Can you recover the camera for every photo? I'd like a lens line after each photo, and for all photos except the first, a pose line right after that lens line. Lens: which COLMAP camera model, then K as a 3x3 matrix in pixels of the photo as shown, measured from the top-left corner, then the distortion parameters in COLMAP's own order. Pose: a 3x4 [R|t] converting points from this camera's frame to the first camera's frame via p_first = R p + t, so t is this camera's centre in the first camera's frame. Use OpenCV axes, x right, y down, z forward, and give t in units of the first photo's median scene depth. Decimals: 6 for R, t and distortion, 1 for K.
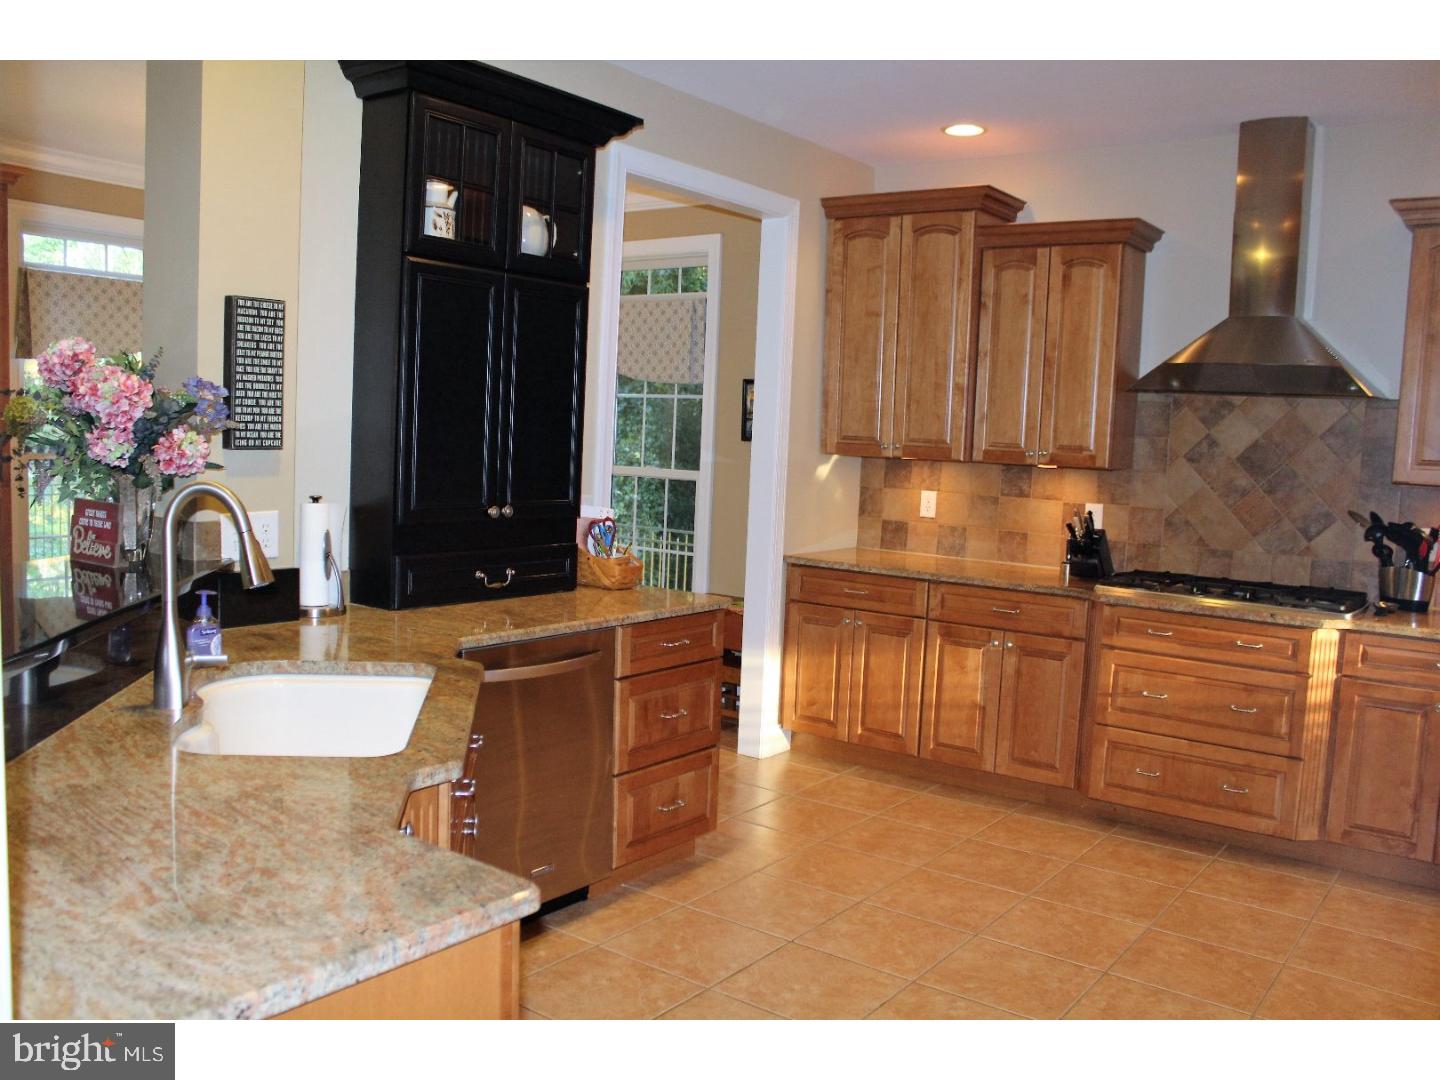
lens RADIAL K [[1212.7, 0, 713.6], [0, 1212.7, 548.4], [0, 0, 1]] dist [-0.167480, 0.165777]
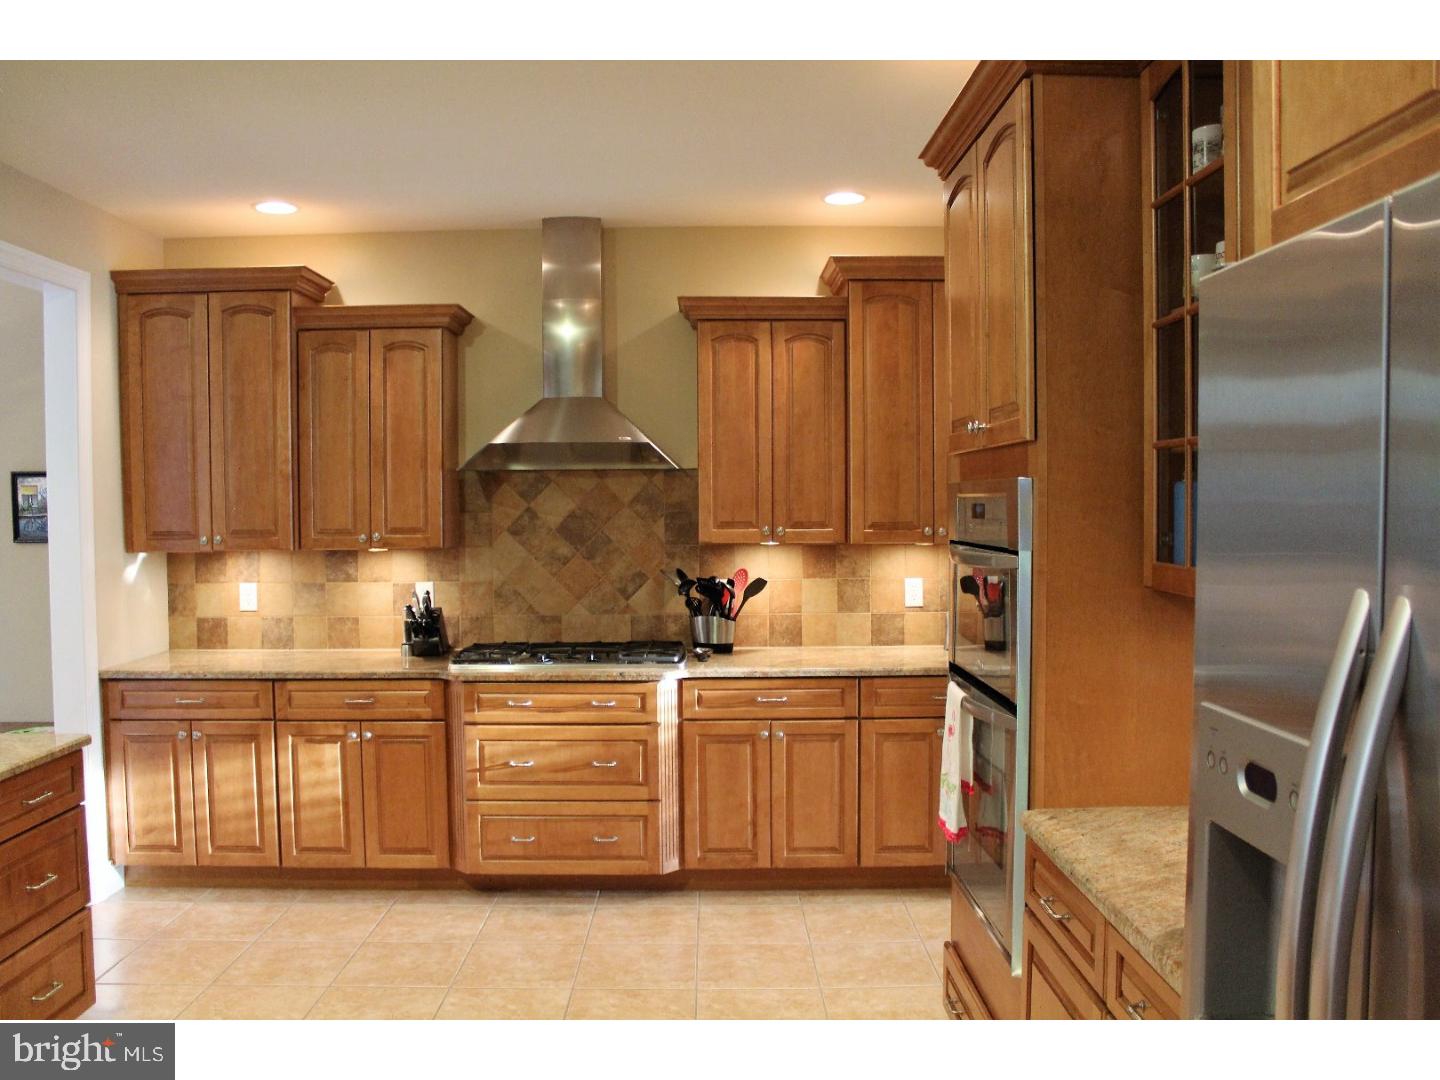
lens RADIAL K [[1212.7, 0, 713.6], [0, 1212.7, 548.4], [0, 0, 1]] dist [-0.167480, 0.165777]
pose [[0.800797, -0.071276, 0.594679, -0.092959], [0.100639, 0.994790, -0.016289, -0.026106], [-0.590420, 0.072892, 0.803798, 0.037927]]
